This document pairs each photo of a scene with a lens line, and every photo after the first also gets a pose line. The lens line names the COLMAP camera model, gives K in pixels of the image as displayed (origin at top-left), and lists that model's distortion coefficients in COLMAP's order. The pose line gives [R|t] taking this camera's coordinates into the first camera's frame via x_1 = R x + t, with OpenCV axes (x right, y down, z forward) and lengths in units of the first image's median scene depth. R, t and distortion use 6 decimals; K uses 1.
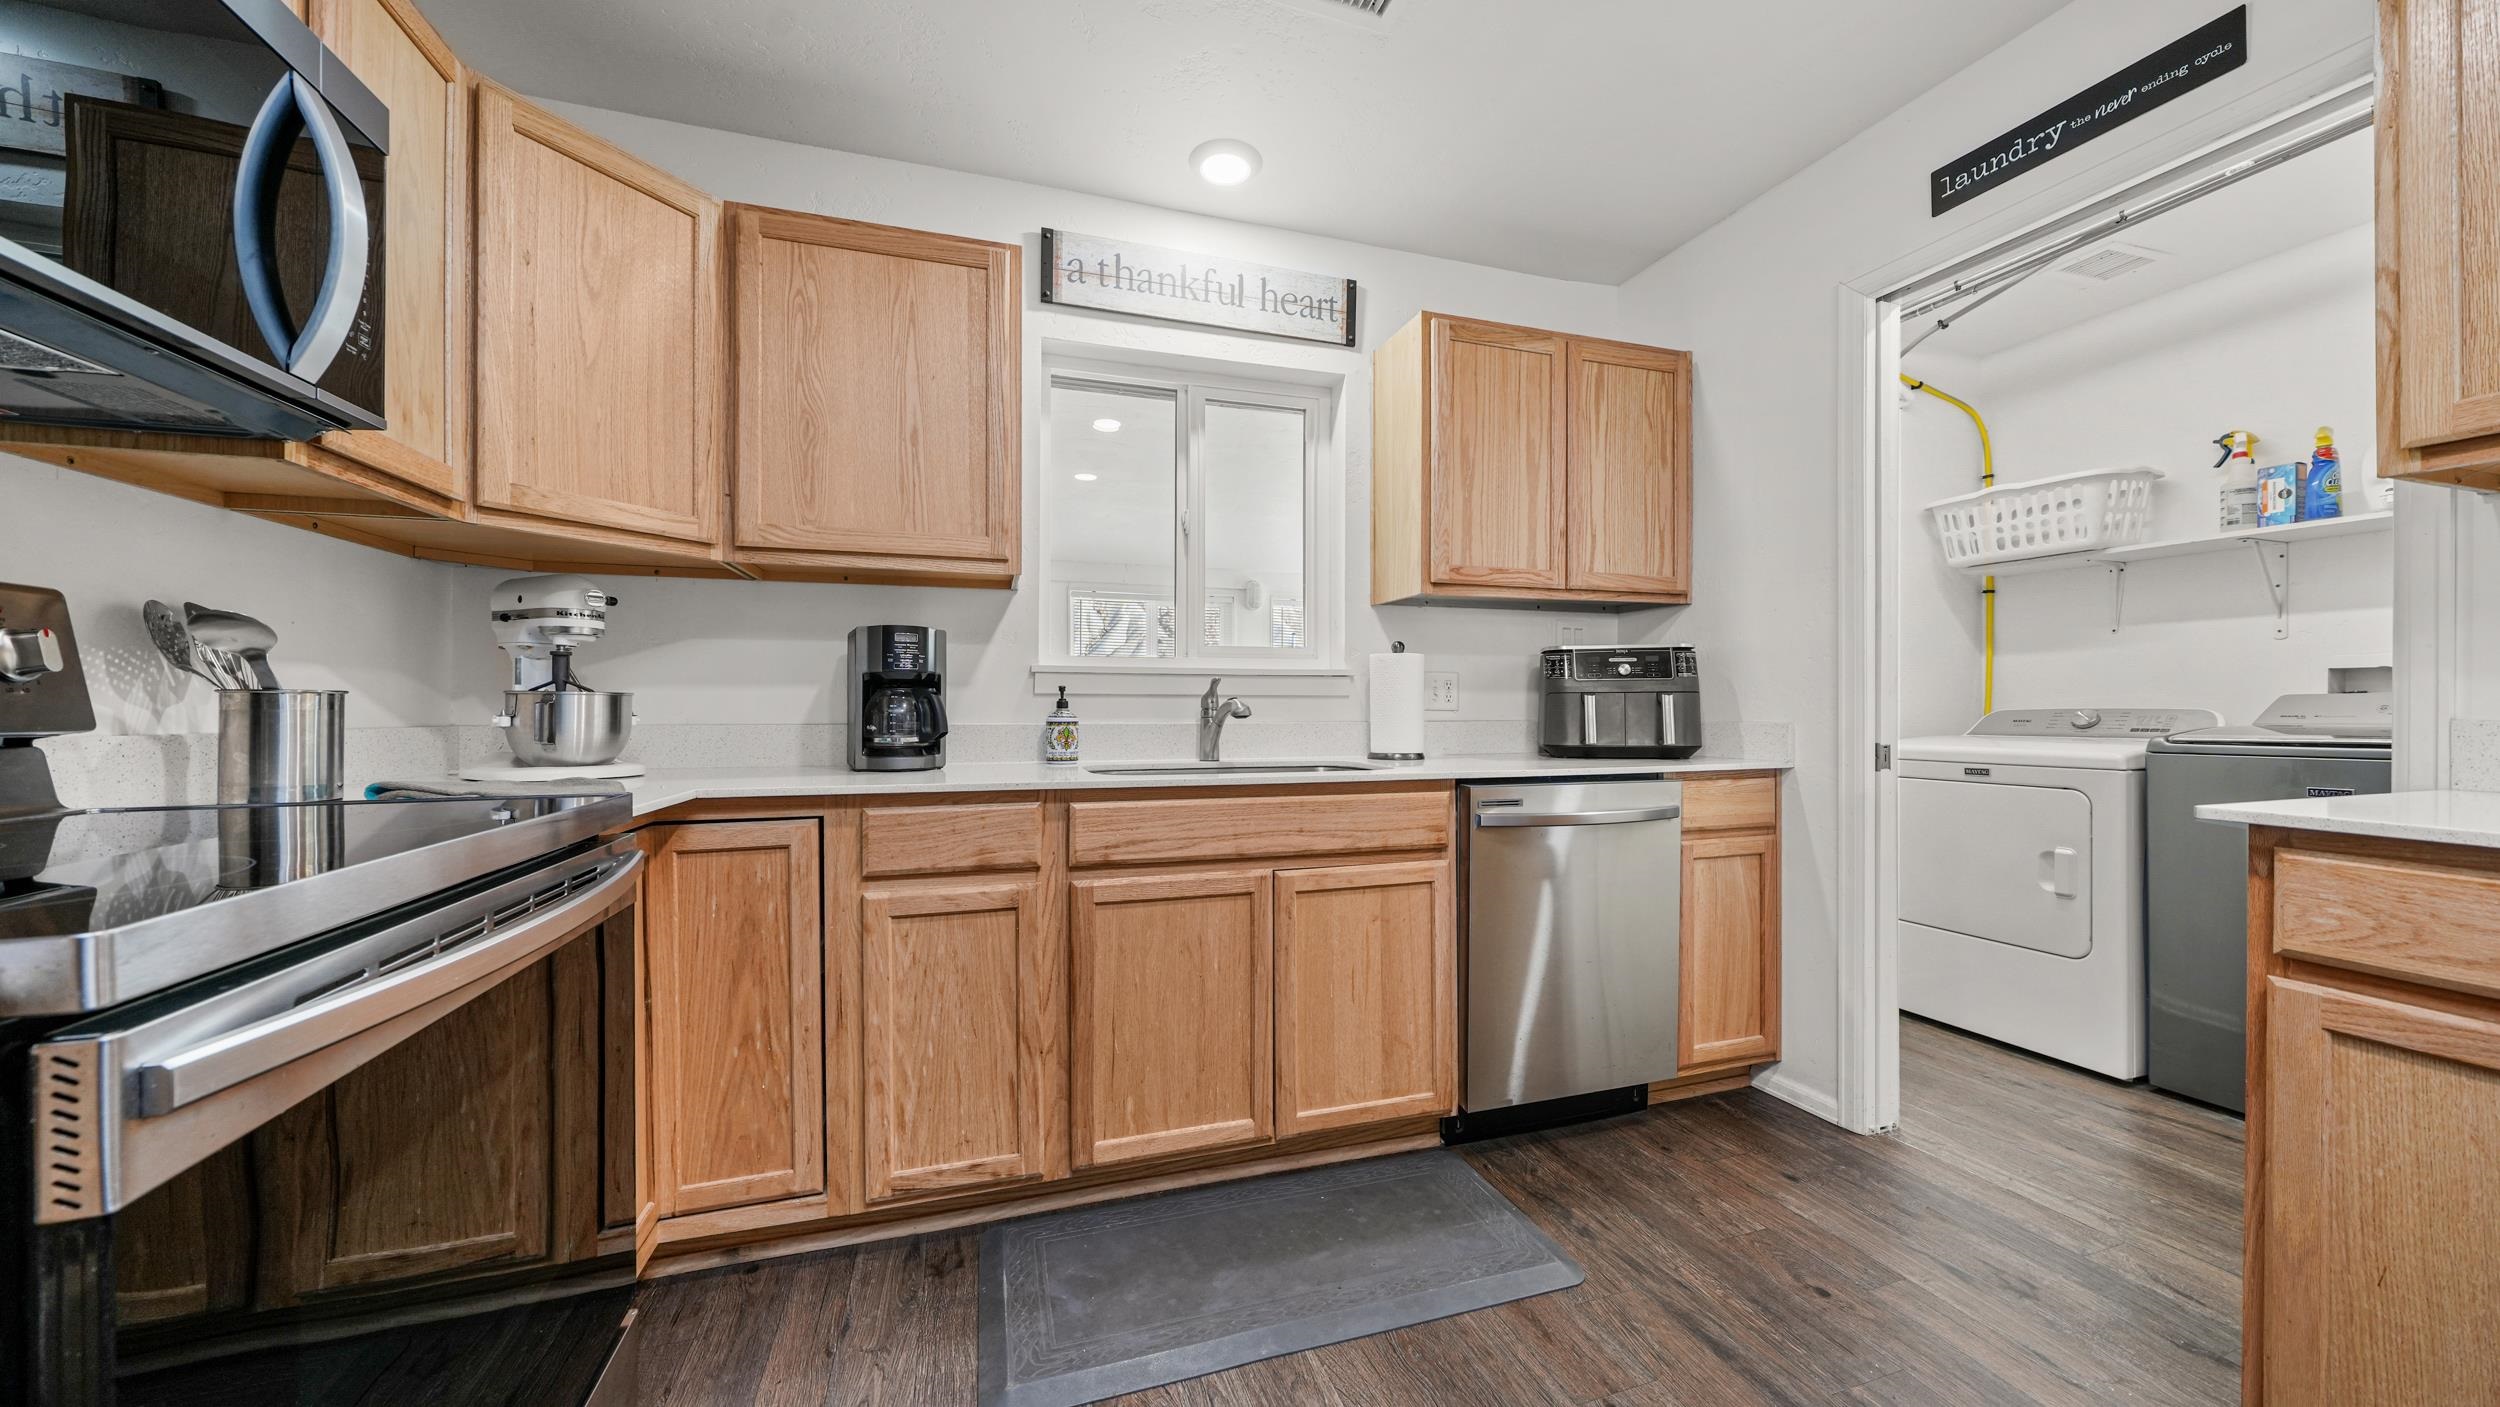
lens RADIAL K [[851.5, 0, 1250.1], [0, 851.5, 703.6], [0, 0, 1]] dist [-0.005843, 0.000323]
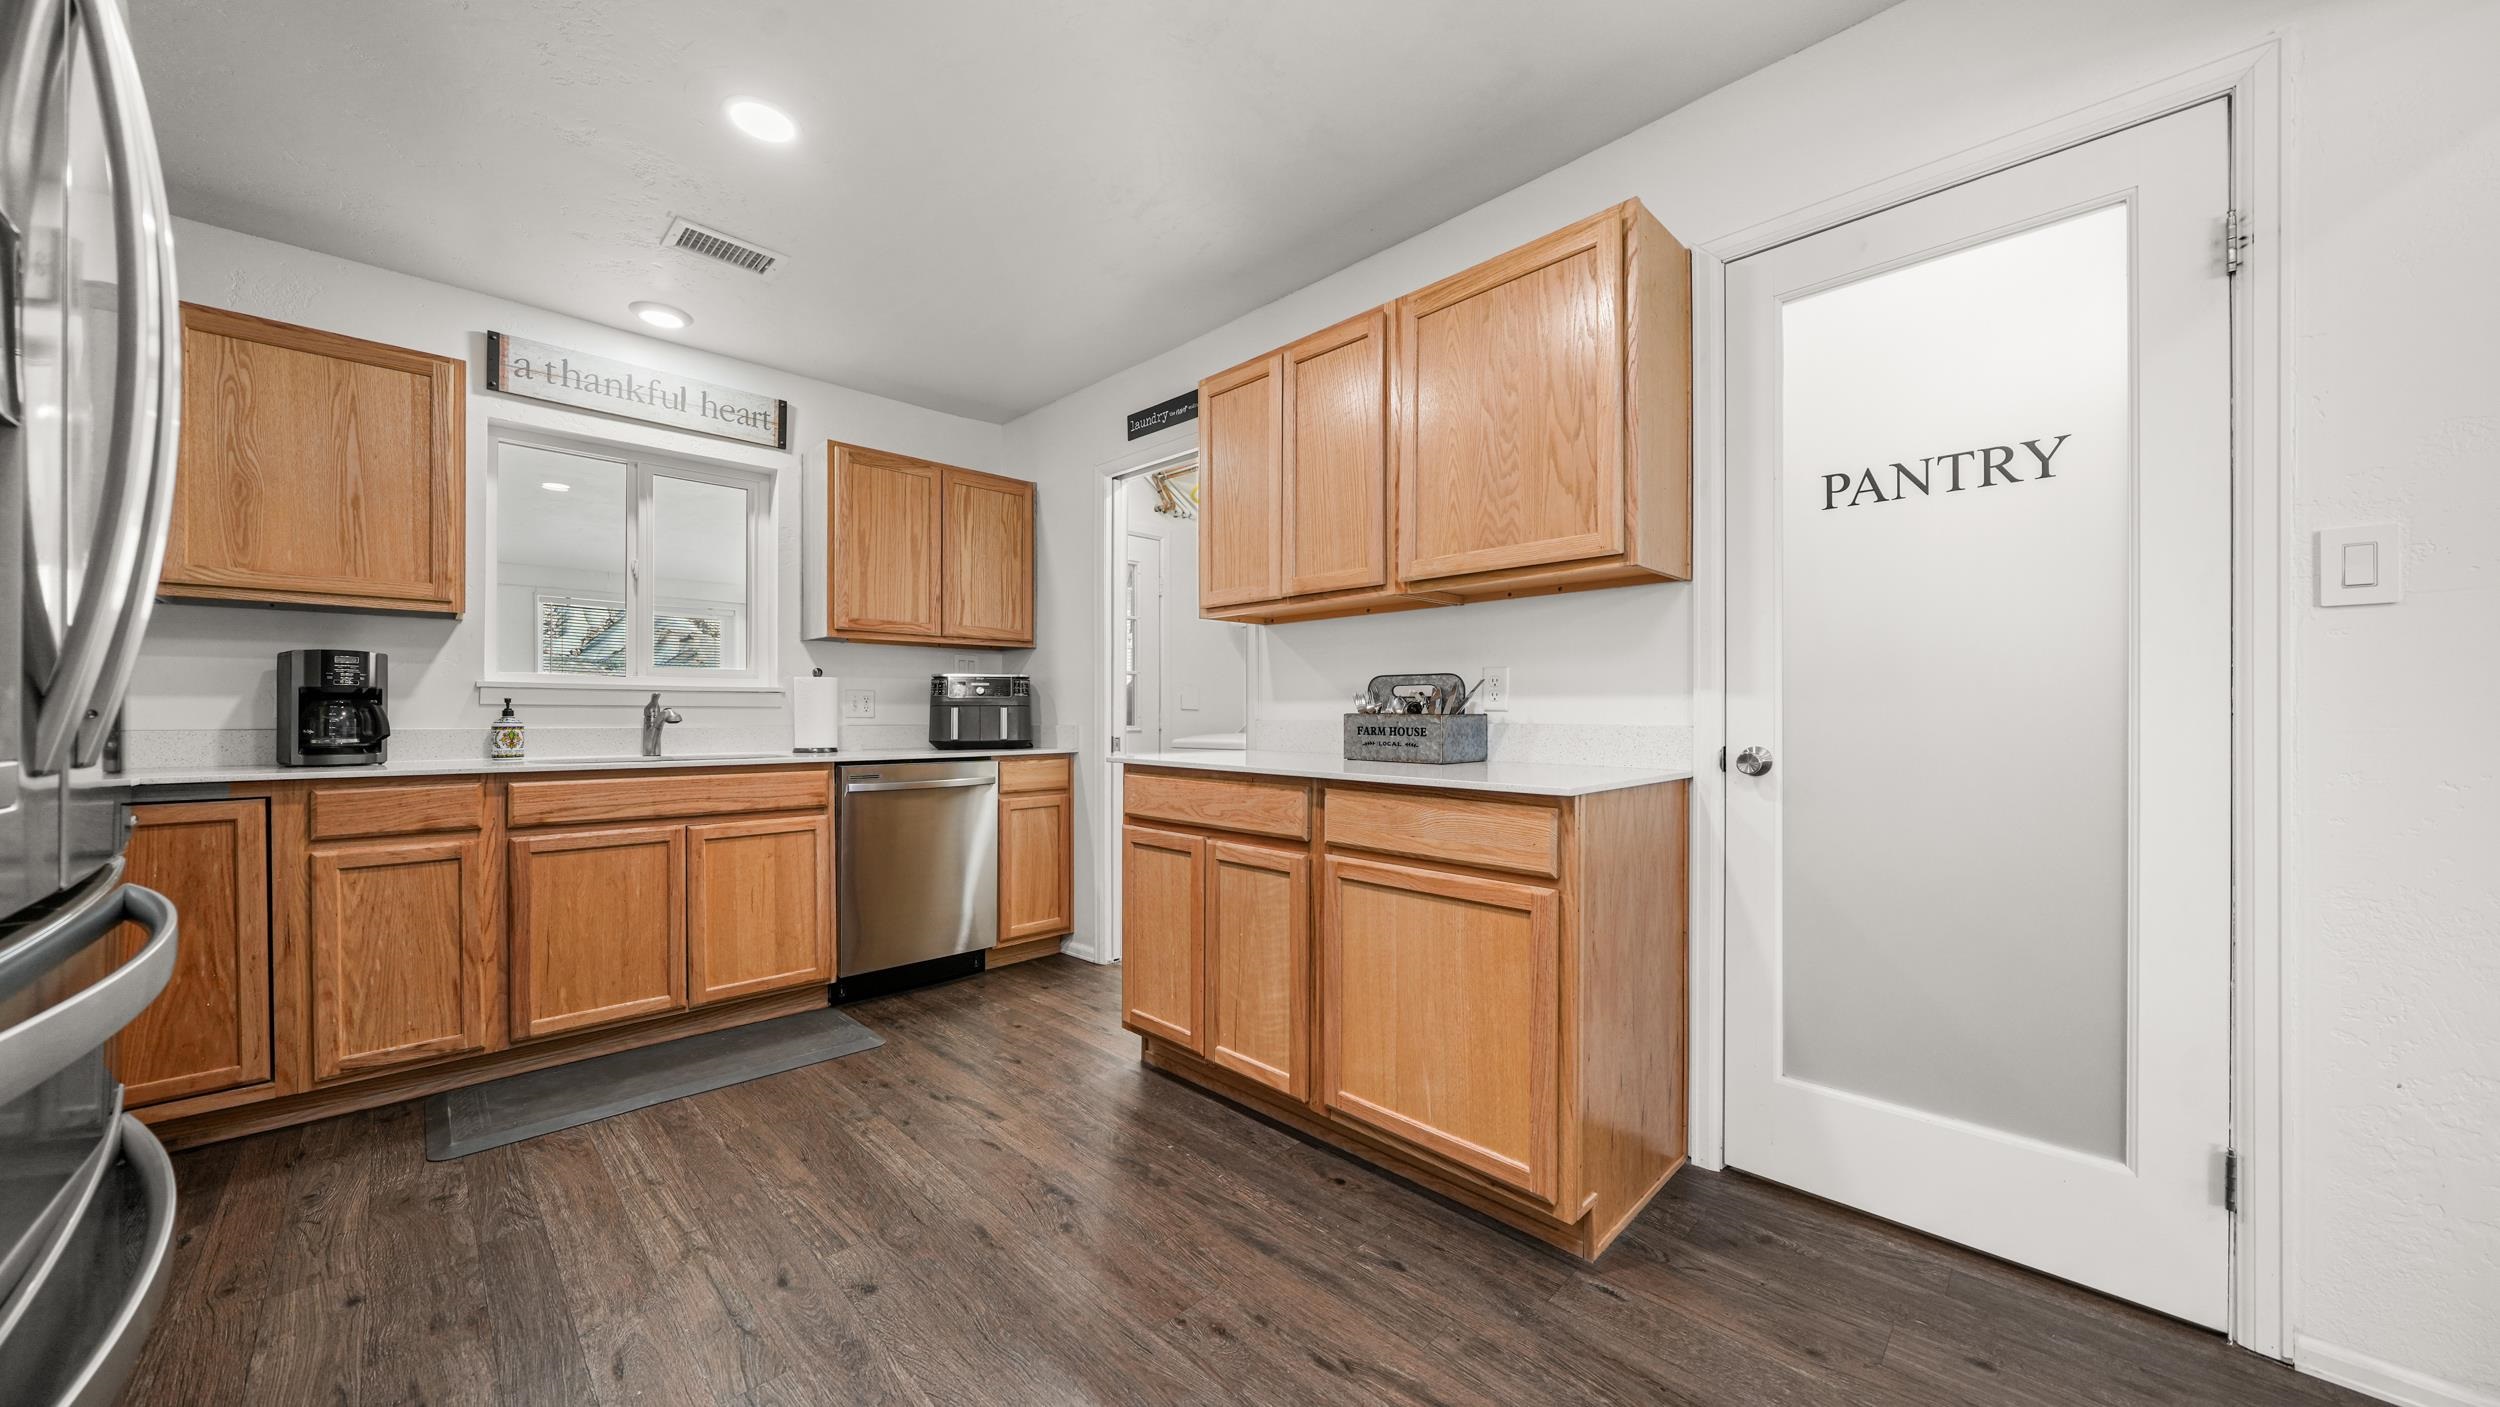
lens RADIAL K [[851.5, 0, 1242.1], [0, 851.5, 714.0], [0, 0, 1]] dist [-0.005843, 0.000323]
pose [[0.890759, 0.000499, 0.454476, 0.223201], [-0.000993, 0.999999, 0.000849, 0.000190], [-0.454475, -0.001207, 0.890759, -0.772704]]
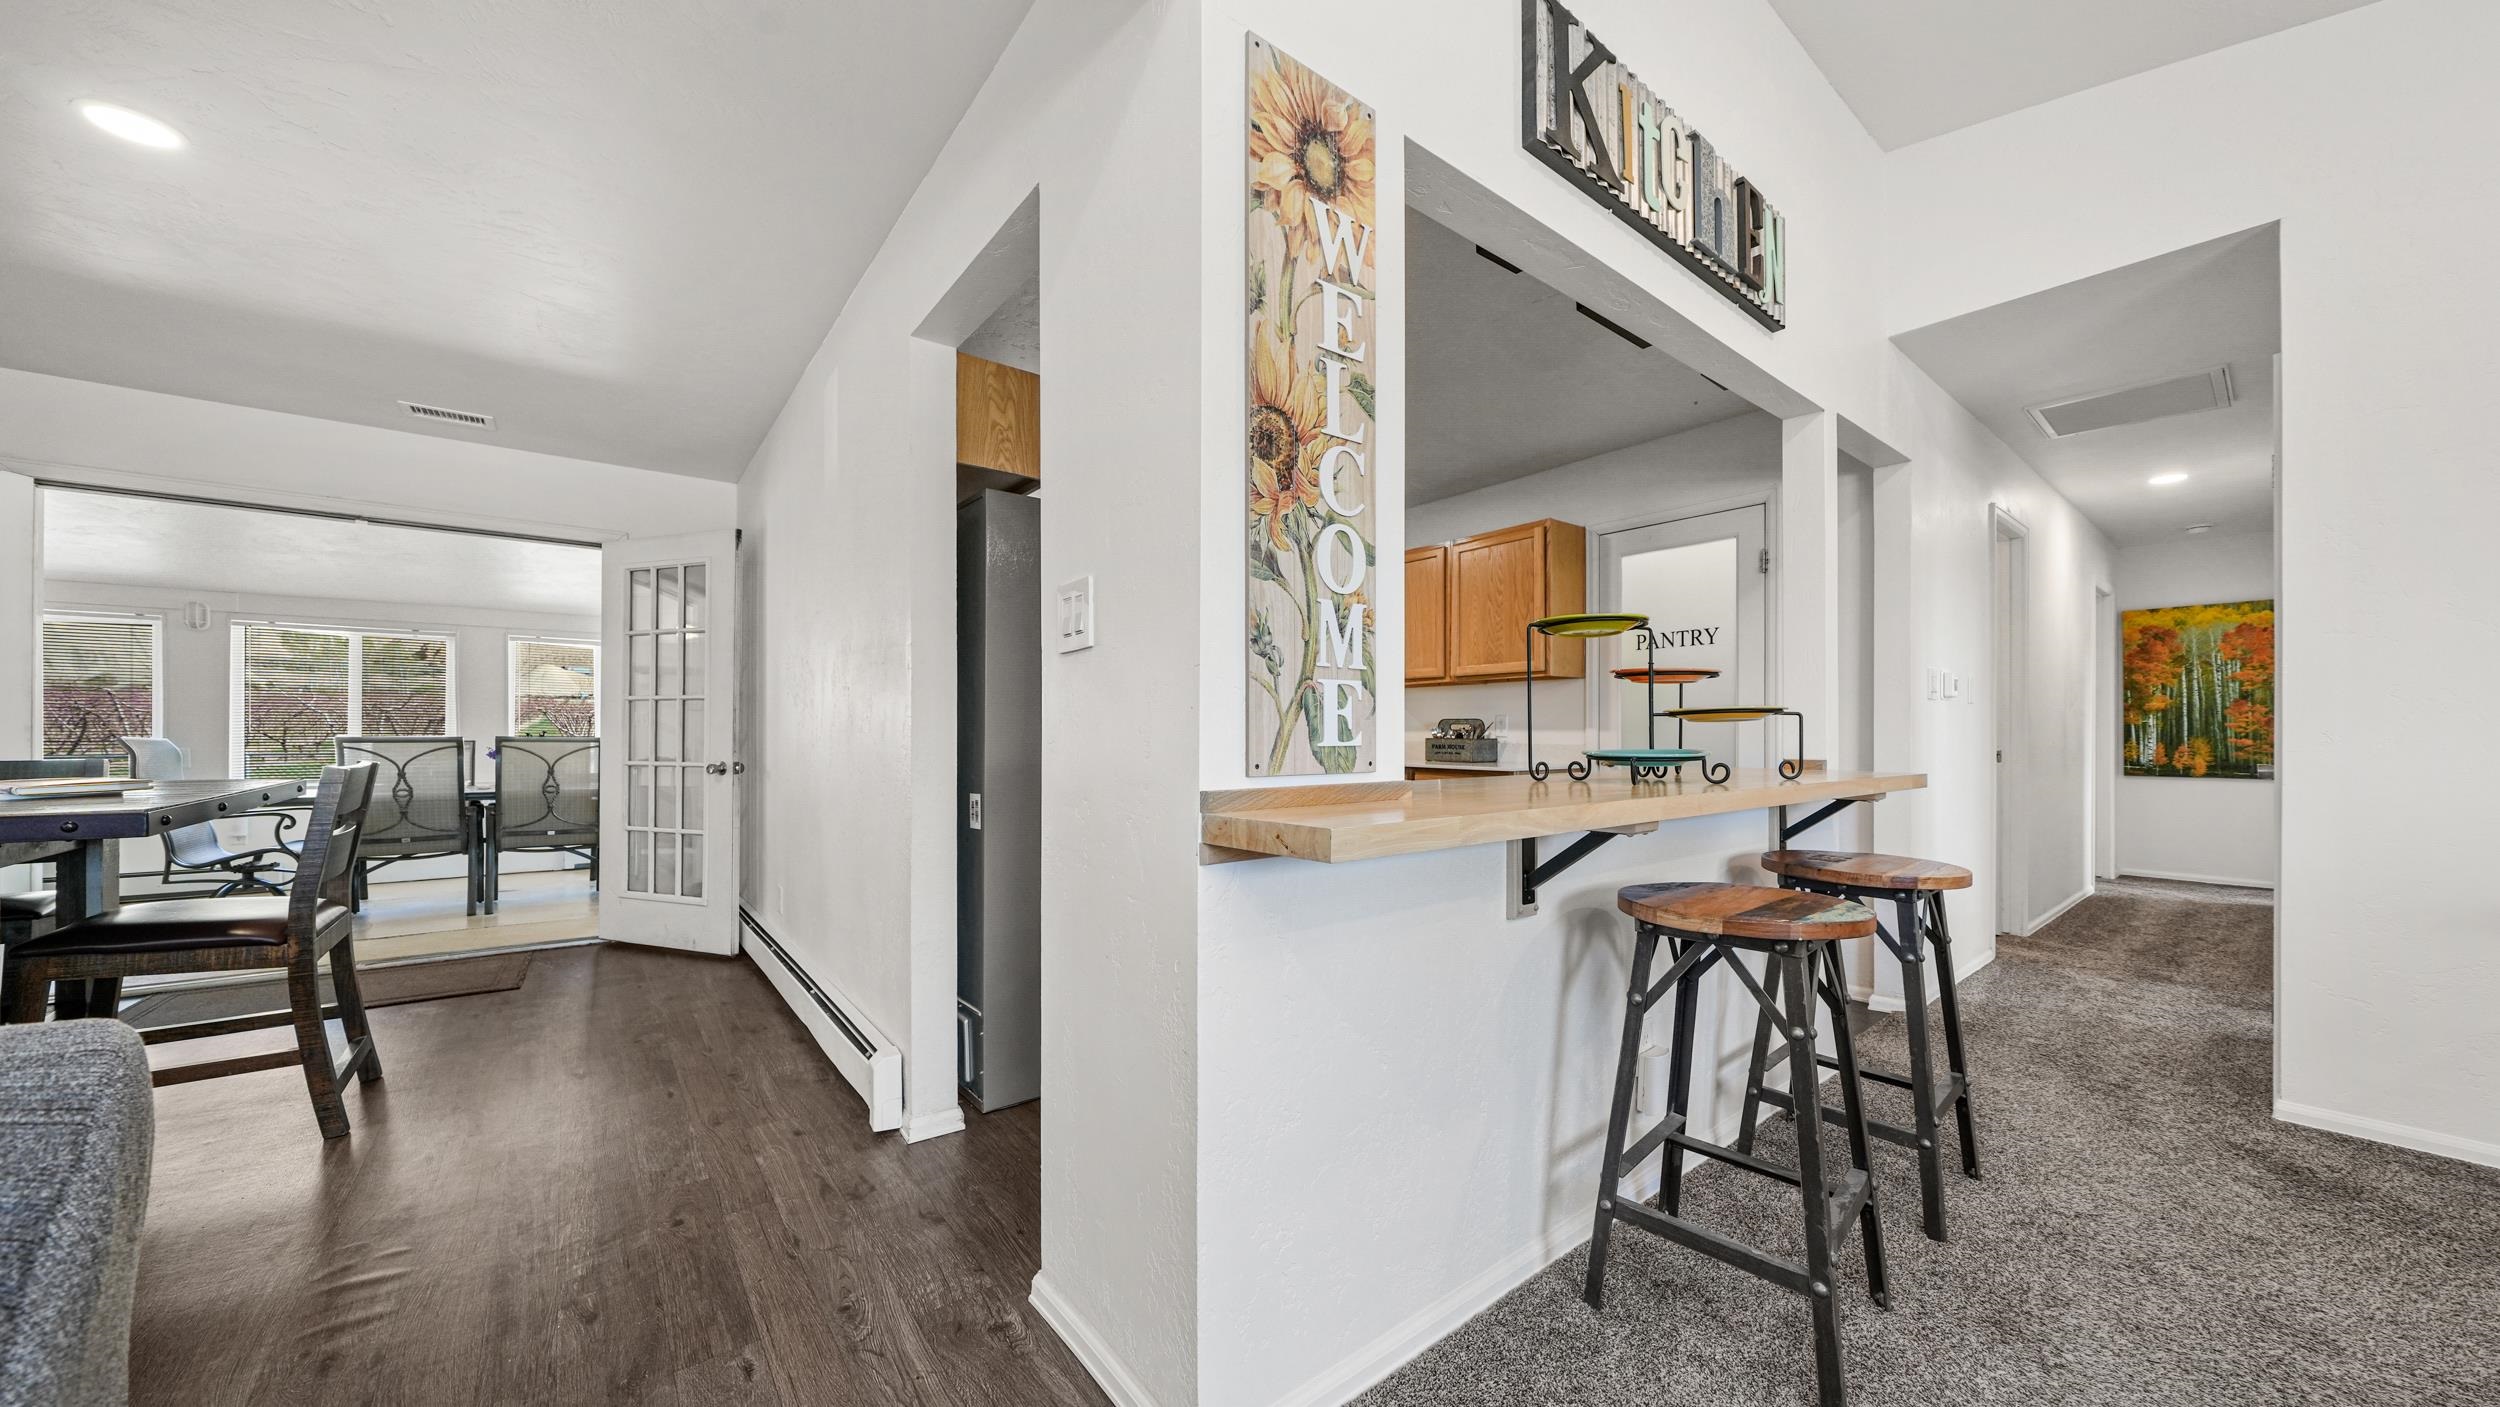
lens RADIAL K [[851.5, 0, 1246.1], [0, 851.5, 729.6], [0, 0, 1]] dist [-0.005843, 0.000323]
pose [[0.933246, 0.005311, 0.359200, -0.535918], [-0.003335, 0.999976, -0.006120, -0.007880], [-0.359223, 0.004513, 0.933241, -1.981800]]
